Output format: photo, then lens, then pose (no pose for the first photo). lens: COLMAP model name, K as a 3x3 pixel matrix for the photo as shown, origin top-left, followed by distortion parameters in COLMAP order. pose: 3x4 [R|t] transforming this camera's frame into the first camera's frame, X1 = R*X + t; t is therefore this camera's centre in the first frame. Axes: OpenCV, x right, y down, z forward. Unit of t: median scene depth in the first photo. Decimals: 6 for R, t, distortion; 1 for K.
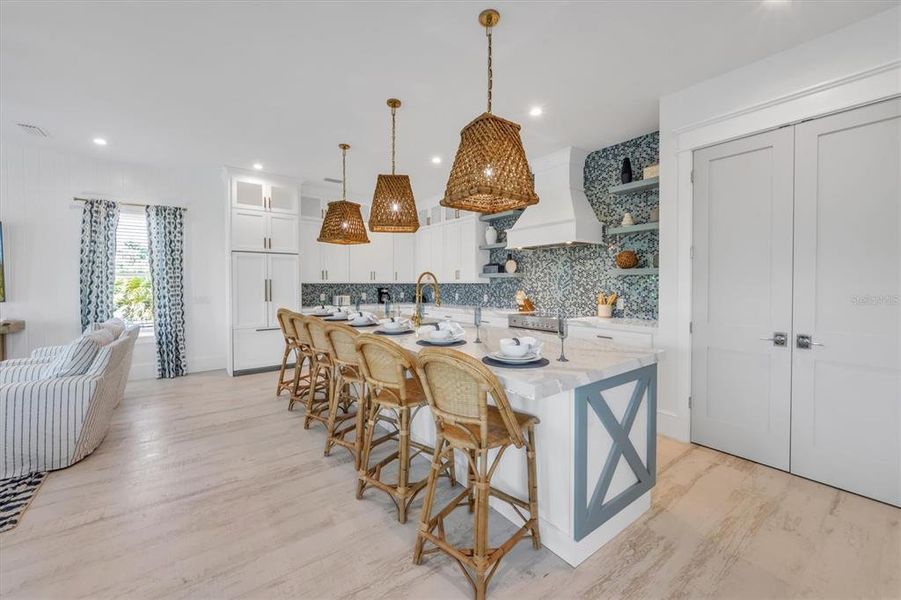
lens RADIAL K [[346.6, 0, 457.8], [0, 346.6, 282.7], [0, 0, 1]] dist [0.000759, 0.000054]
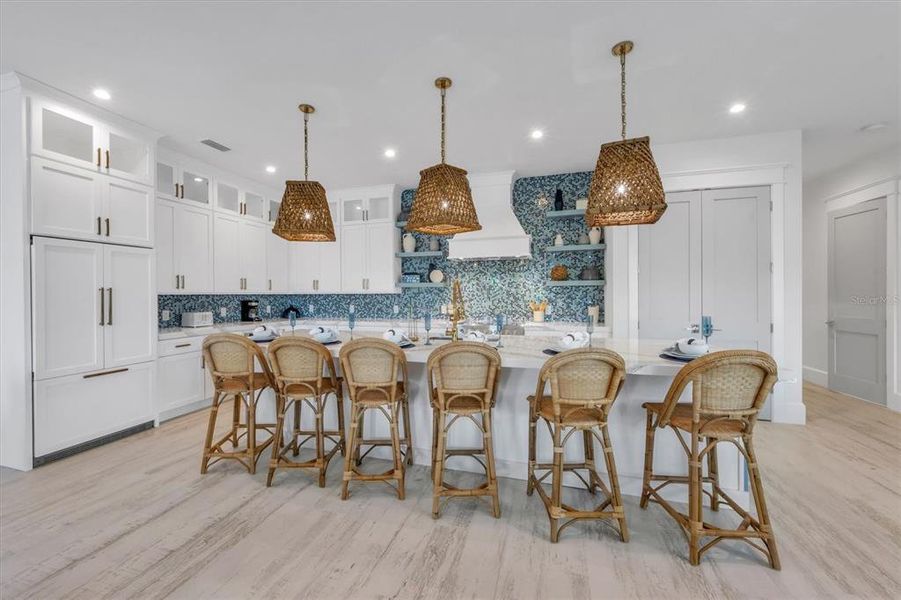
lens RADIAL K [[346.4, 0, 447.2], [0, 346.4, 291.1], [0, 0, 1]] dist [0.000440, -0.000200]
pose [[0.818803, -0.000153, 0.574074, -0.433892], [0.003484, 0.999983, -0.004702, 0.000333], [-0.574064, 0.005850, 0.818790, 0.192242]]
